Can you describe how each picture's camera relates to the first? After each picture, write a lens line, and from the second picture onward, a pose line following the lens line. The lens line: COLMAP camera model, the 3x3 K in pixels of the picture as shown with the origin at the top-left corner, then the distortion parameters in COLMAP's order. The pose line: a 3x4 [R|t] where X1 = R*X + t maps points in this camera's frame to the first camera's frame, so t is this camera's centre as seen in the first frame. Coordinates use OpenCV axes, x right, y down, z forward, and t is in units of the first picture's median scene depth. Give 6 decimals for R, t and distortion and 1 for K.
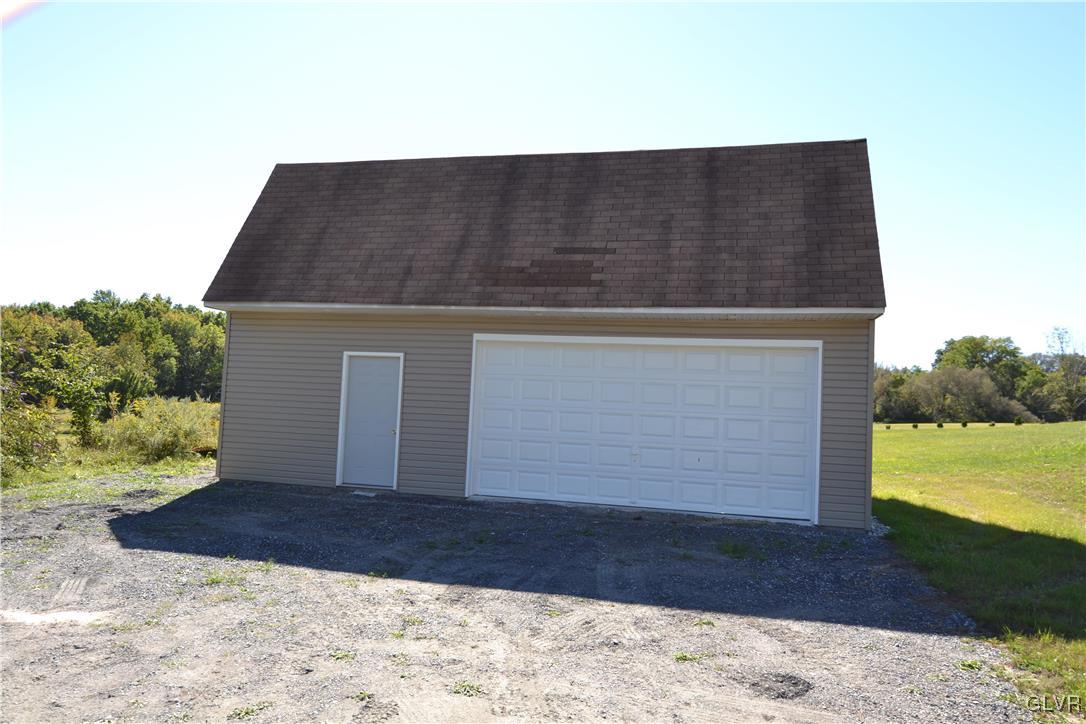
lens RADIAL K [[761.8, 0, 543.0], [0, 761.8, 362.0], [0, 0, 1]] dist [-0.007968, -0.004609]
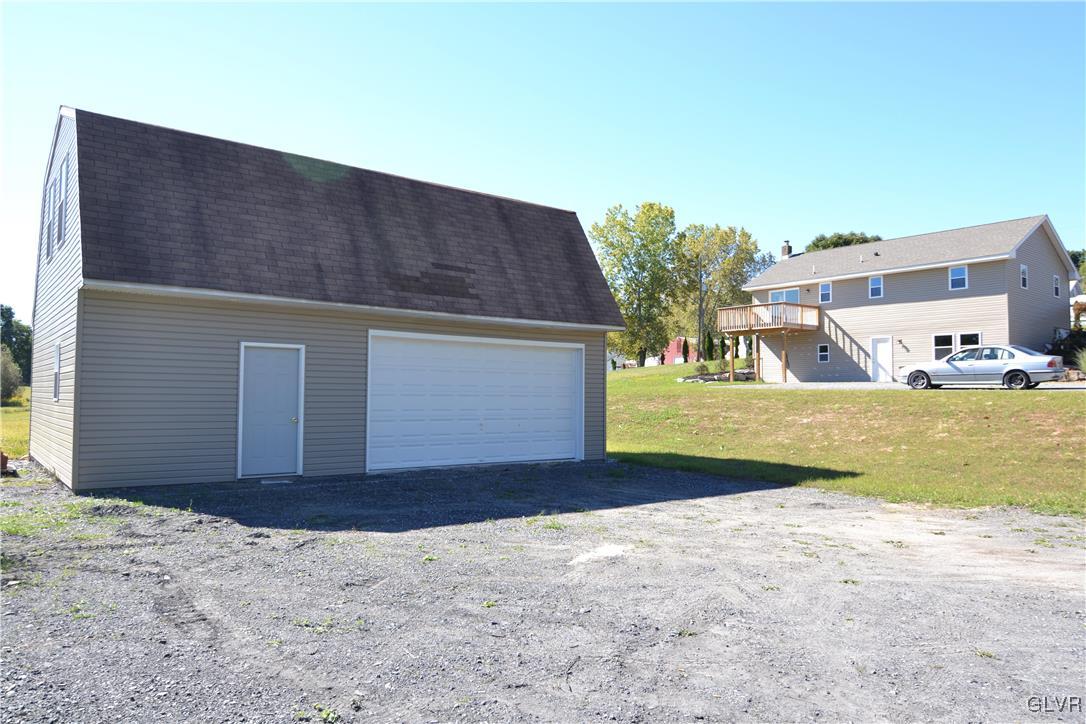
lens RADIAL K [[761.8, 0, 543.0], [0, 761.8, 362.0], [0, 0, 1]] dist [-0.007968, -0.004609]
pose [[0.602509, -0.001510, 0.798111, -0.846483], [-0.027207, 0.999378, 0.022430, -0.021494], [-0.797648, -0.035228, 0.602093, 0.104141]]
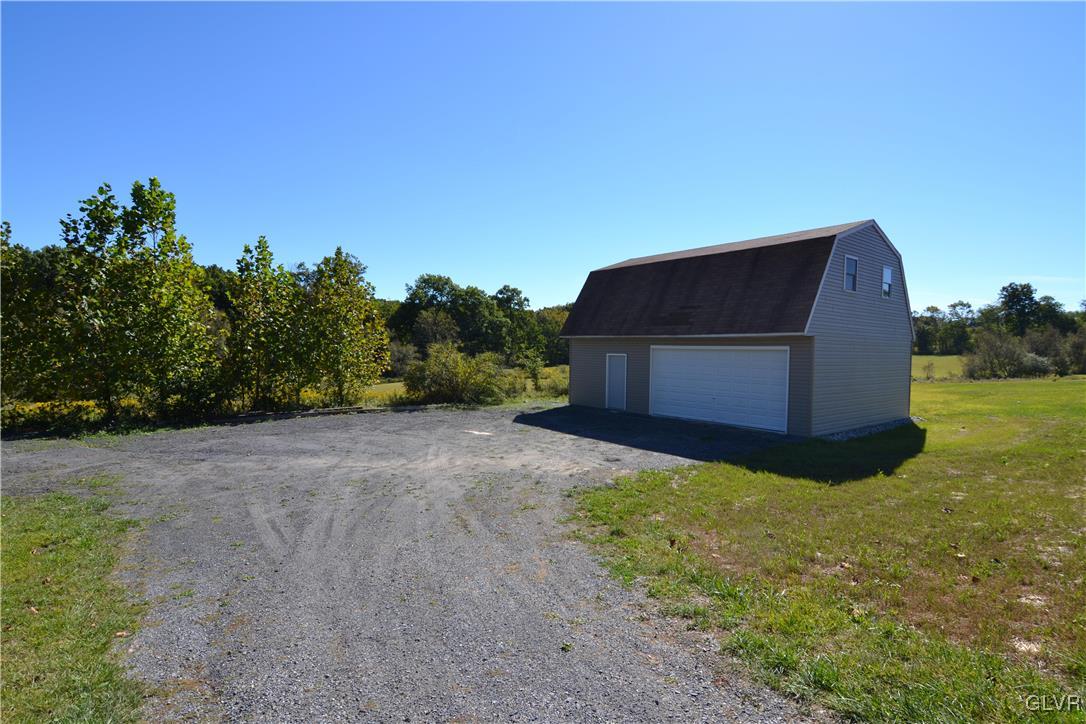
lens RADIAL K [[532.6, 0, 543.0], [0, 532.6, 362.0], [0, 0, 1]] dist [-0.003184, -0.000666]
pose [[0.797271, -0.016129, -0.603406, 0.633025], [0.053932, 0.997548, 0.044595, -0.077121], [0.601207, -0.068097, 0.796186, -0.504613]]
